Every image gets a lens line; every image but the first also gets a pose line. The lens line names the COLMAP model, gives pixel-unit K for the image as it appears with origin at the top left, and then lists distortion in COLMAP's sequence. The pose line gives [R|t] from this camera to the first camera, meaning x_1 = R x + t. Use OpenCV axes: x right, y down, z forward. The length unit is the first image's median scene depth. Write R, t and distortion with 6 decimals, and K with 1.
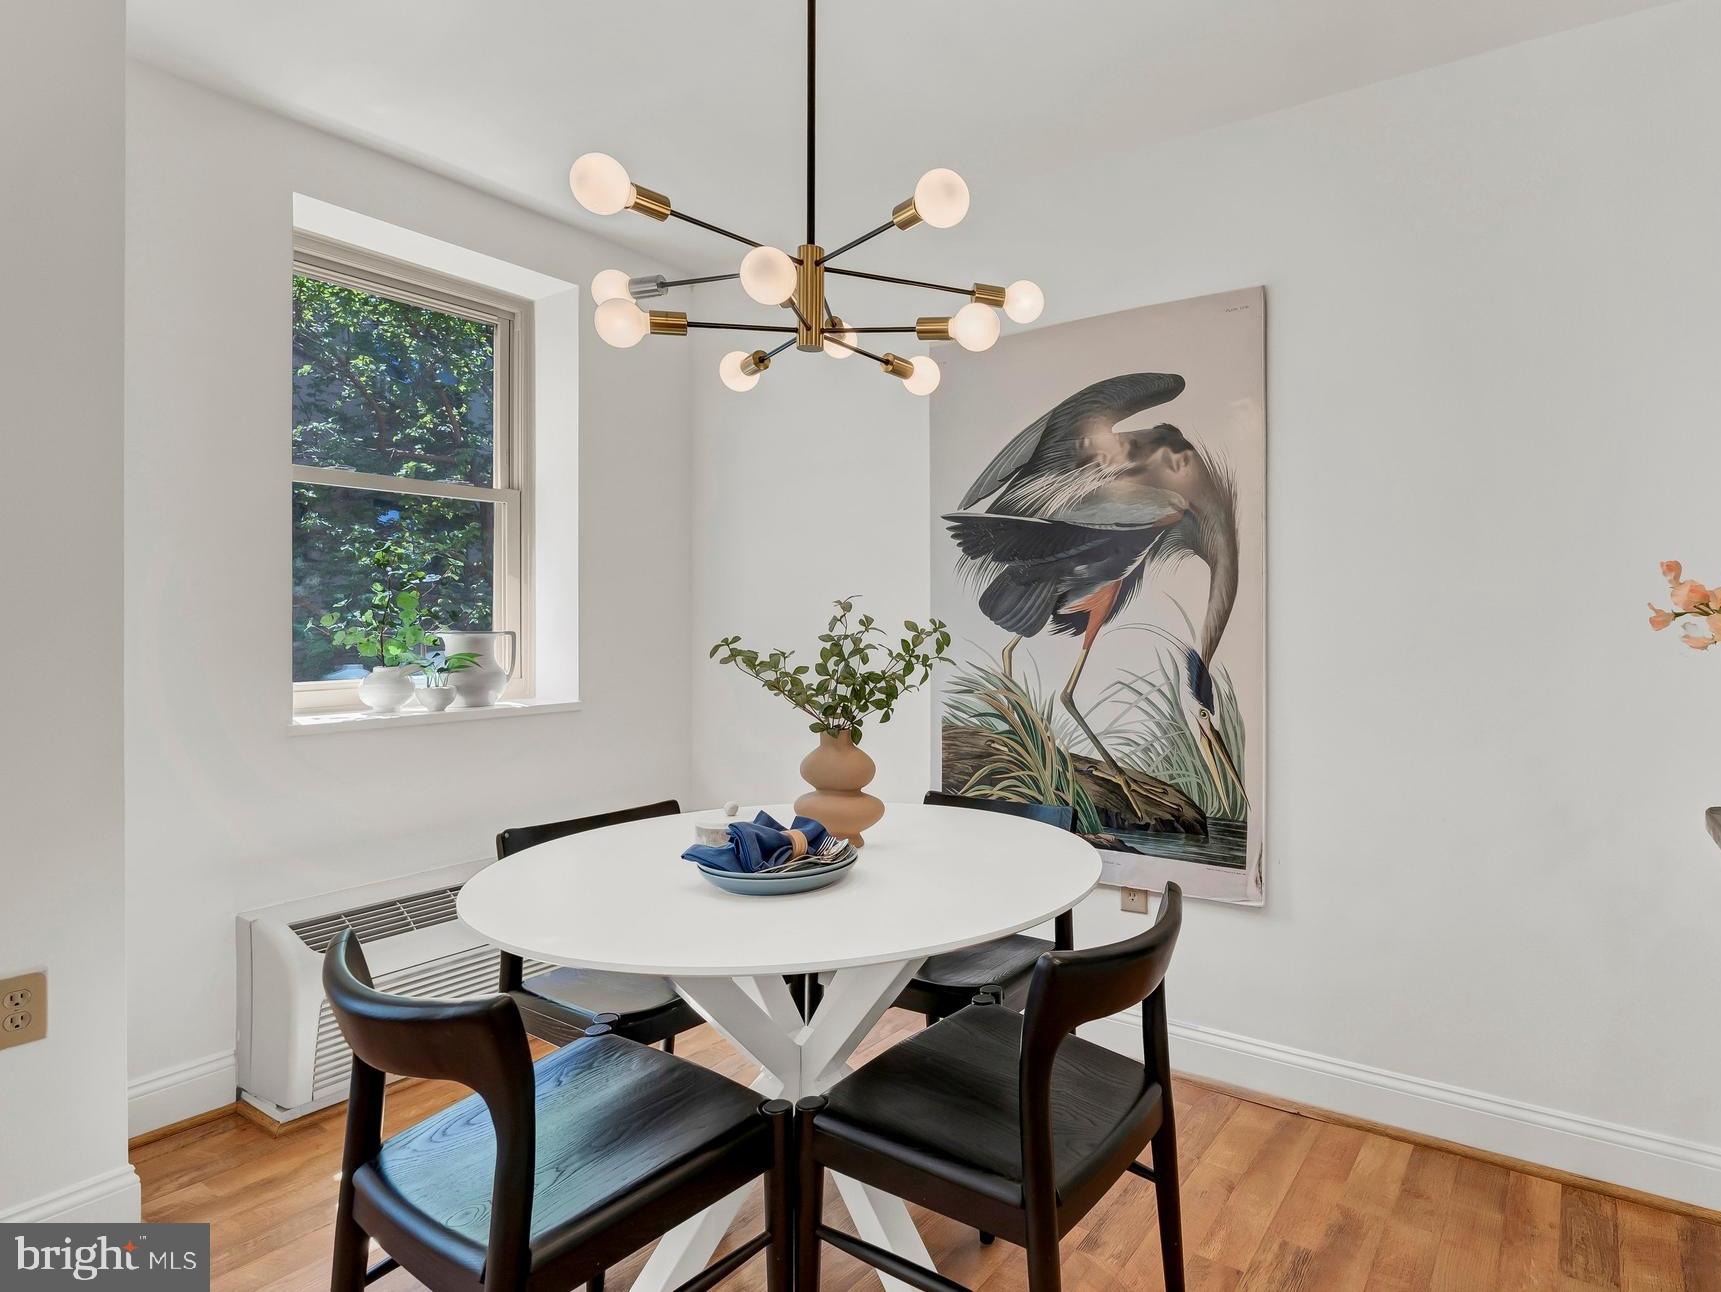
lens RADIAL K [[929.3, 0, 1026.4], [0, 929.3, 615.8], [0, 0, 1]] dist [-0.005790, -0.000803]
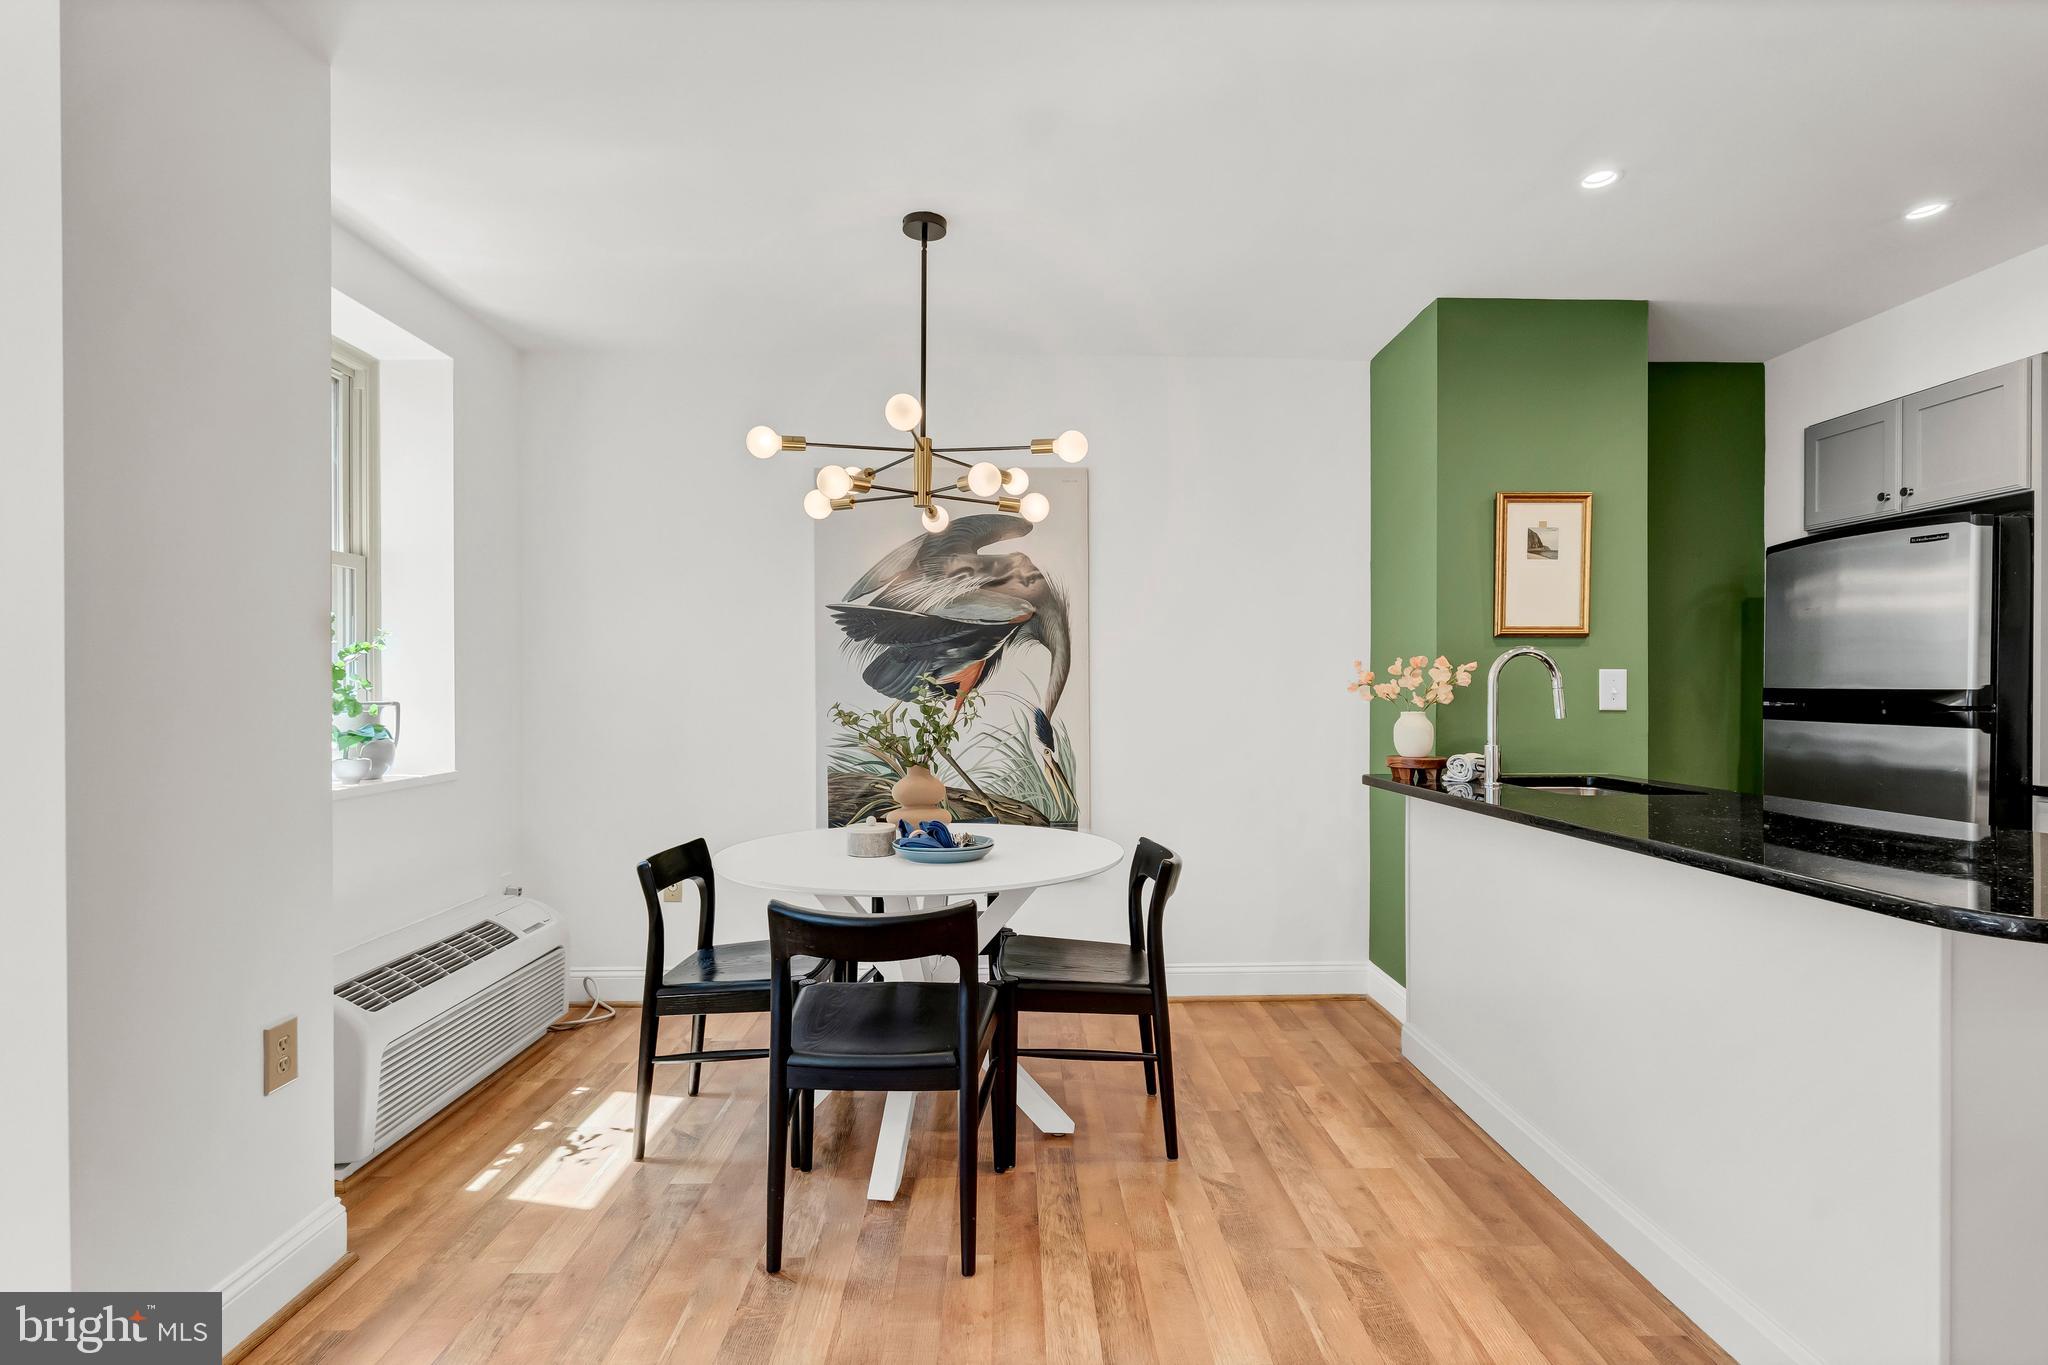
lens RADIAL K [[968.9, 0, 1030.4], [0, 968.9, 687.7], [0, 0, 1]] dist [-0.002246, 0.000584]
pose [[0.844483, -0.002962, 0.535574, -0.613380], [0.000704, 0.999990, 0.004420, -0.003264], [-0.535581, -0.003356, 0.844477, -0.267058]]
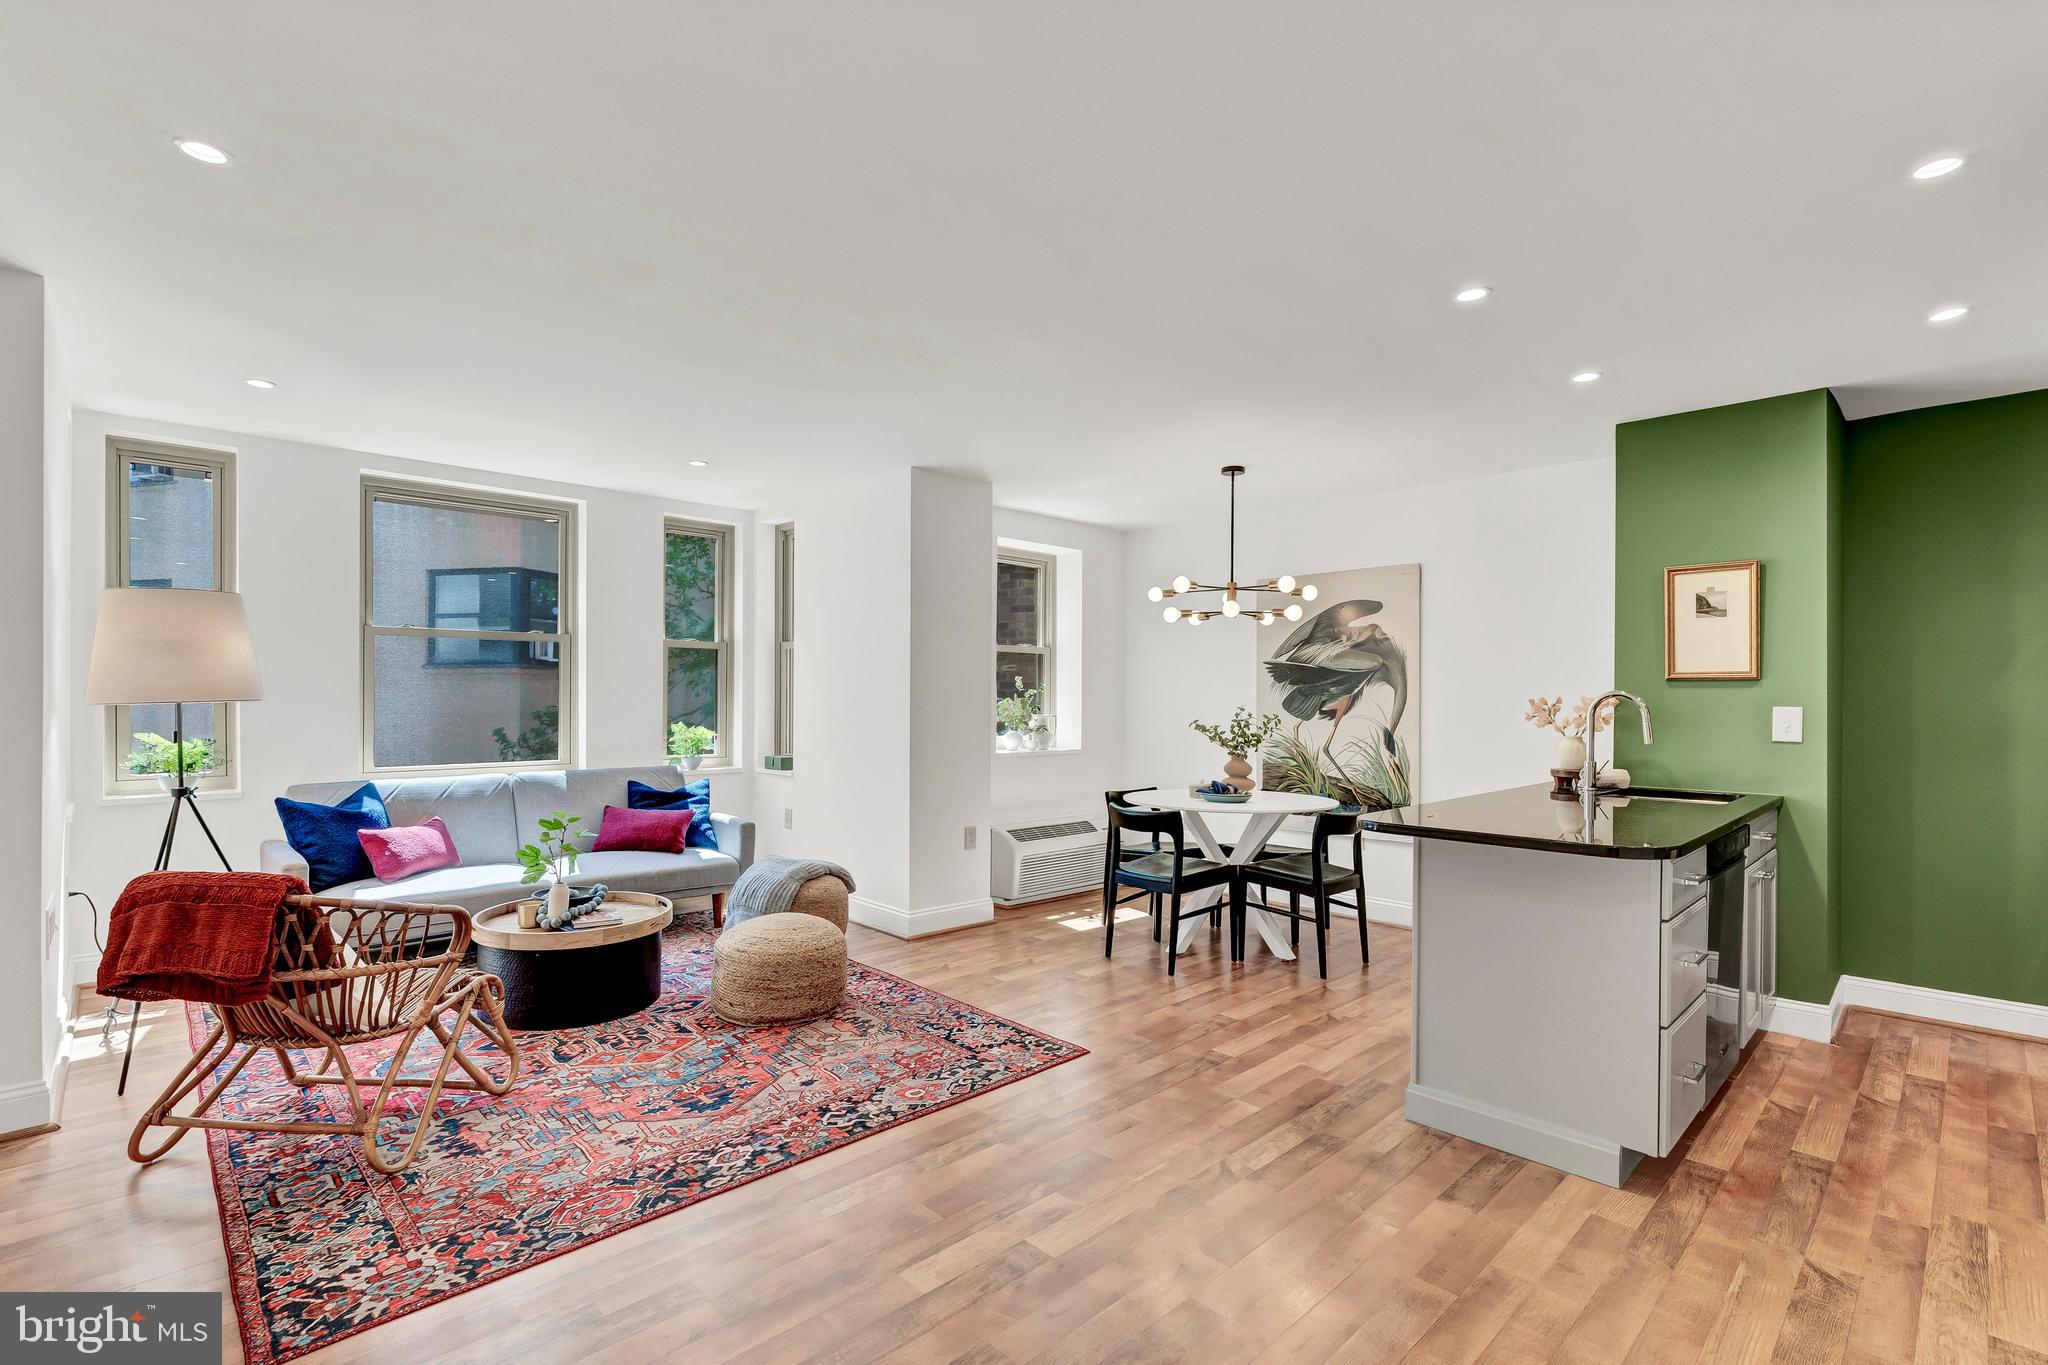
lens RADIAL K [[936.2, 0, 1030.5], [0, 936.2, 696.1], [0, 0, 1]] dist [-0.001266, -0.000319]
pose [[0.966455, 0.004404, -0.256799, -0.061103], [-0.004505, 0.999990, 0.000194, -0.032207], [0.256797, 0.000969, 0.966465, -1.271818]]
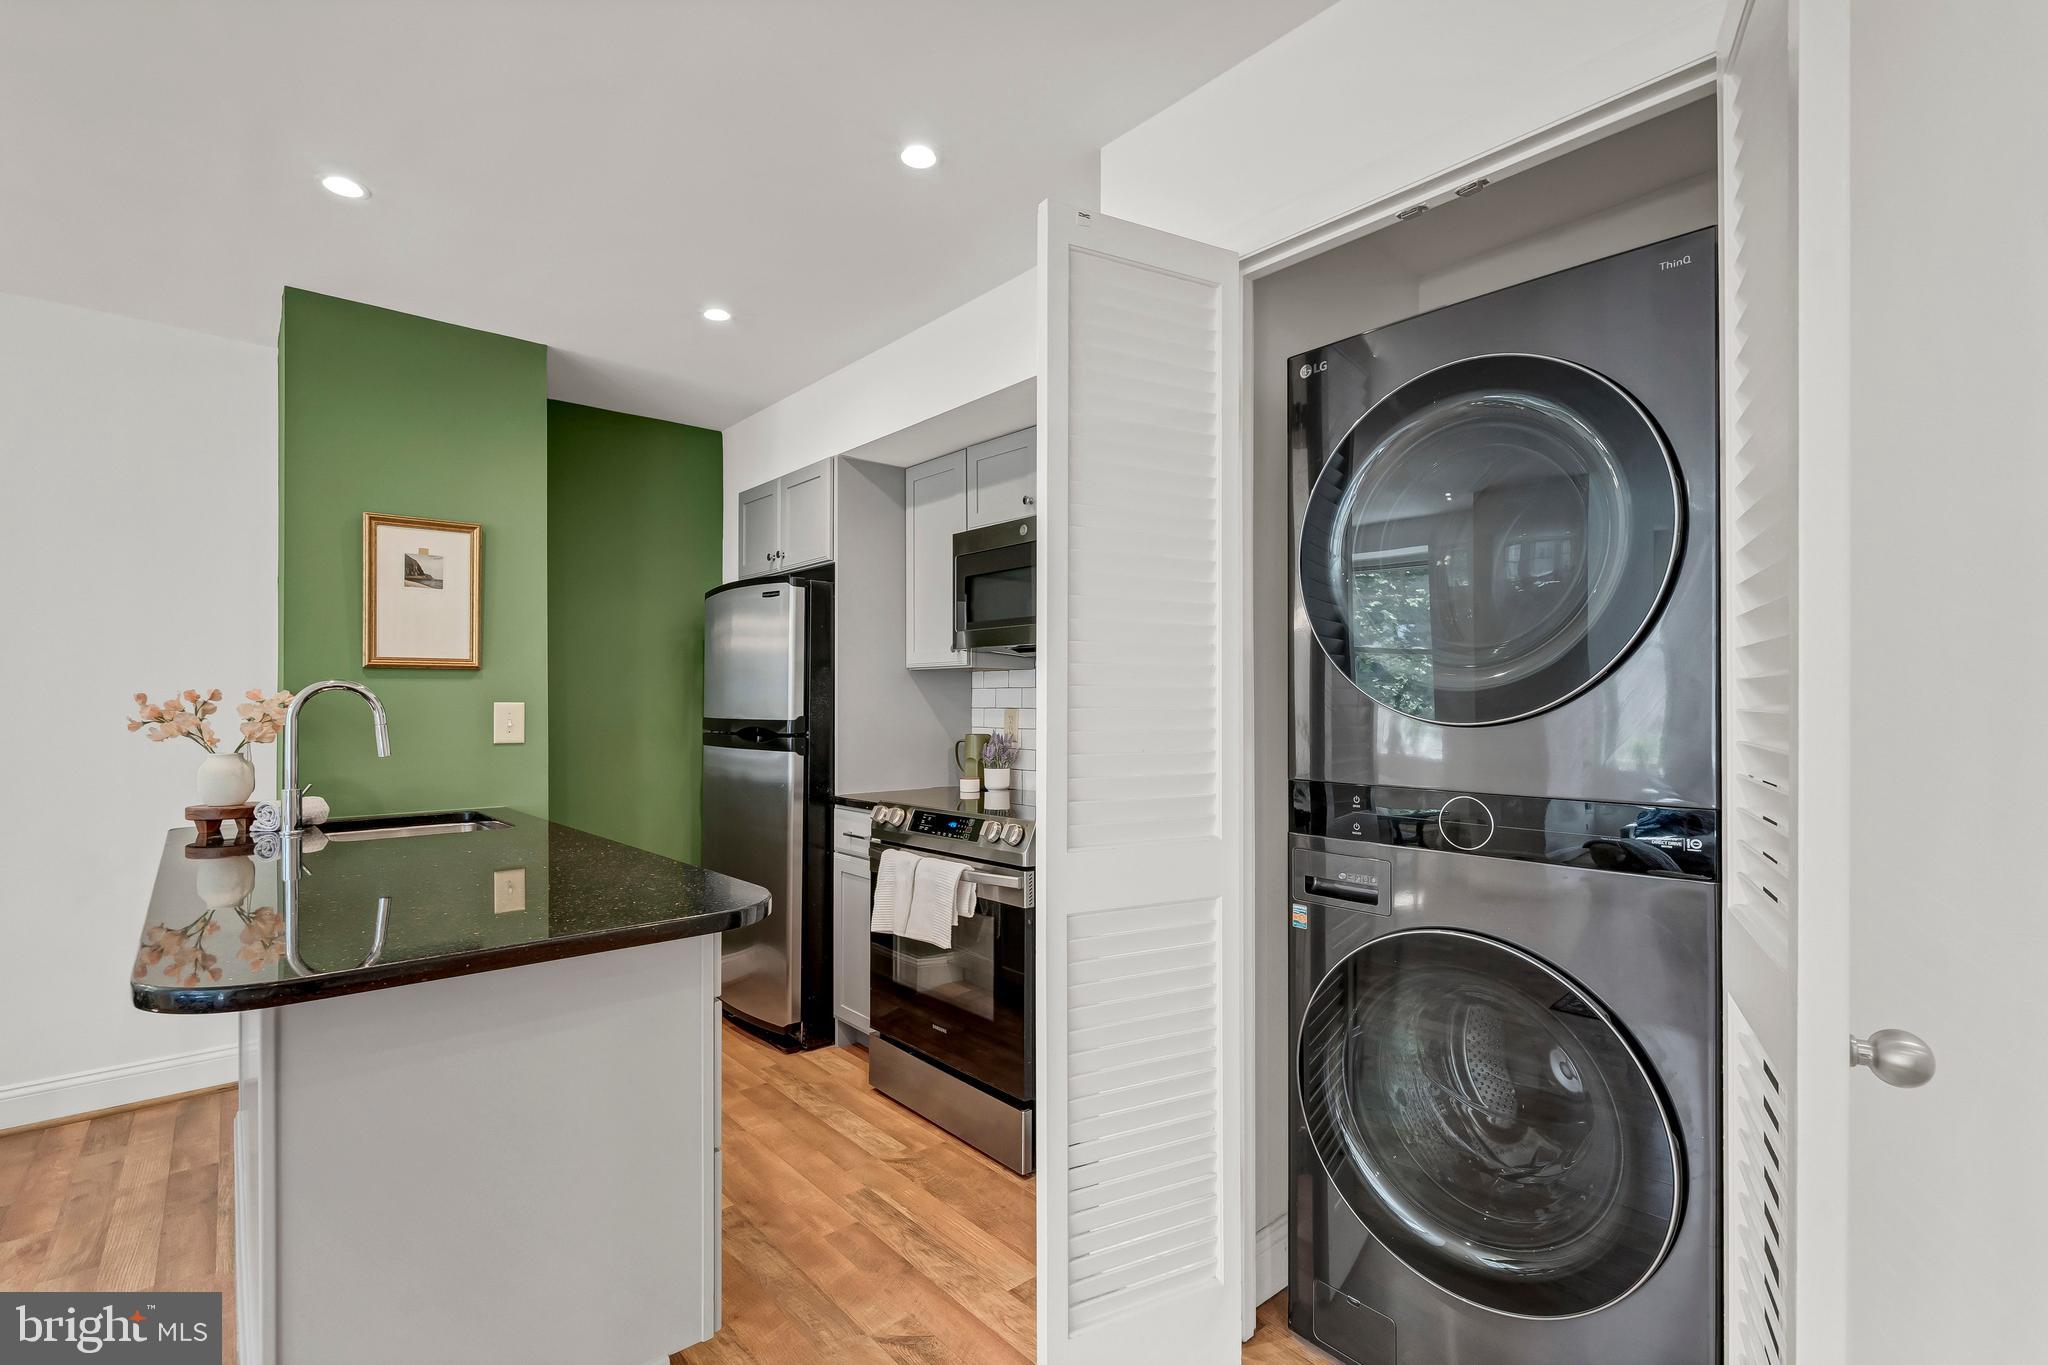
lens RADIAL K [[930.0, 0, 1020.2], [0, 930.0, 699.4], [0, 0, 1]] dist [-0.002422, -0.000519]
pose [[0.318455, 0.001133, 0.947937, -0.245042], [0.001997, 0.999996, -0.001866, -0.021173], [-0.947936, 0.002488, 0.318451, -0.623425]]
